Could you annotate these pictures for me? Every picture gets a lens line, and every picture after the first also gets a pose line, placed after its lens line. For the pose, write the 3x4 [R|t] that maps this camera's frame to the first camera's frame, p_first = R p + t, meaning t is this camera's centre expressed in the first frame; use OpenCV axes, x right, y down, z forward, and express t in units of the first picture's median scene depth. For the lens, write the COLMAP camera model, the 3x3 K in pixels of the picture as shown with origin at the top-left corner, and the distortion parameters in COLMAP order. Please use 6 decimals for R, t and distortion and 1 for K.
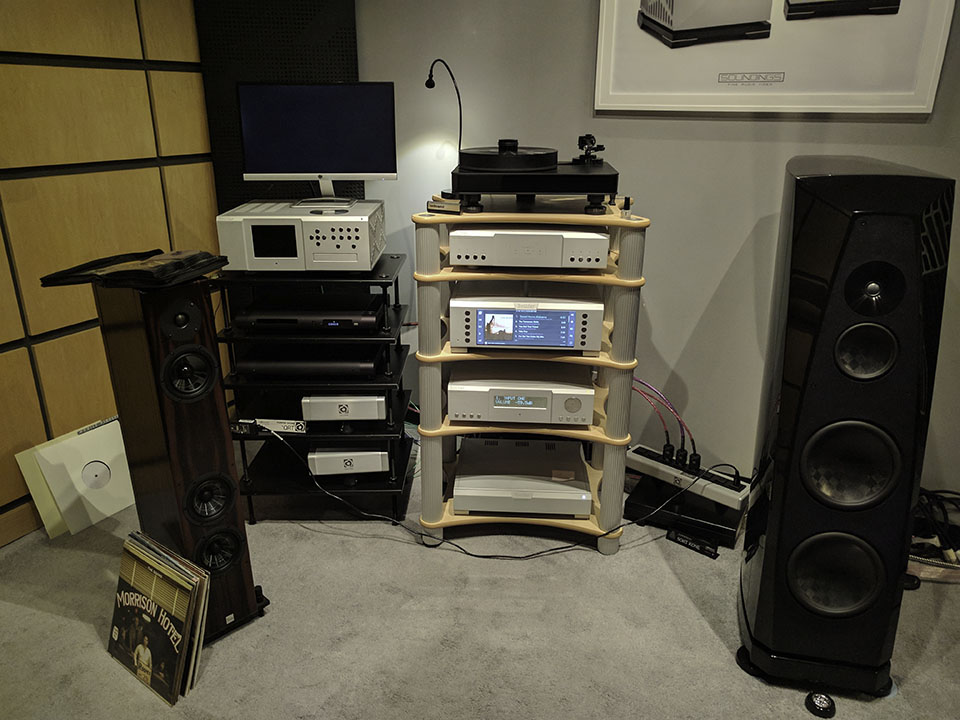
lens RADIAL K [[718.6, 0, 480.3], [0, 718.6, 360.0], [0, 0, 1]] dist [0.001397, 0.000393]
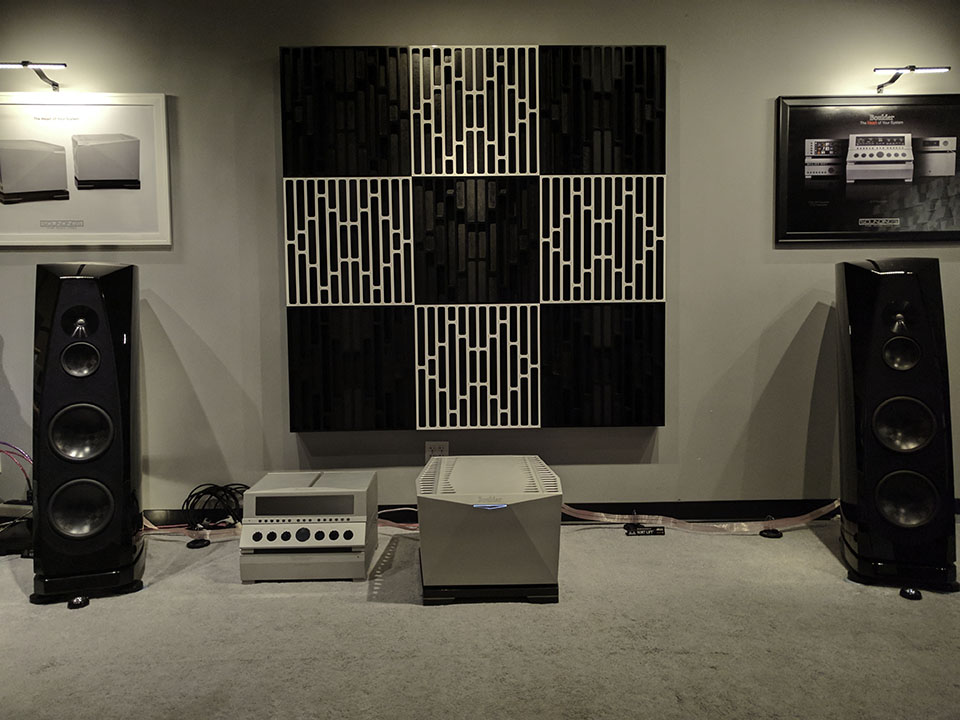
lens RADIAL K [[718.6, 0, 480.1], [0, 718.6, 357.9], [0, 0, 1]] dist [0.001397, 0.000393]
pose [[0.863537, -0.040431, 0.502663, 0.379718], [0.180491, 0.955528, -0.233213, 0.404871], [-0.470879, 0.292114, 0.832431, -0.616157]]
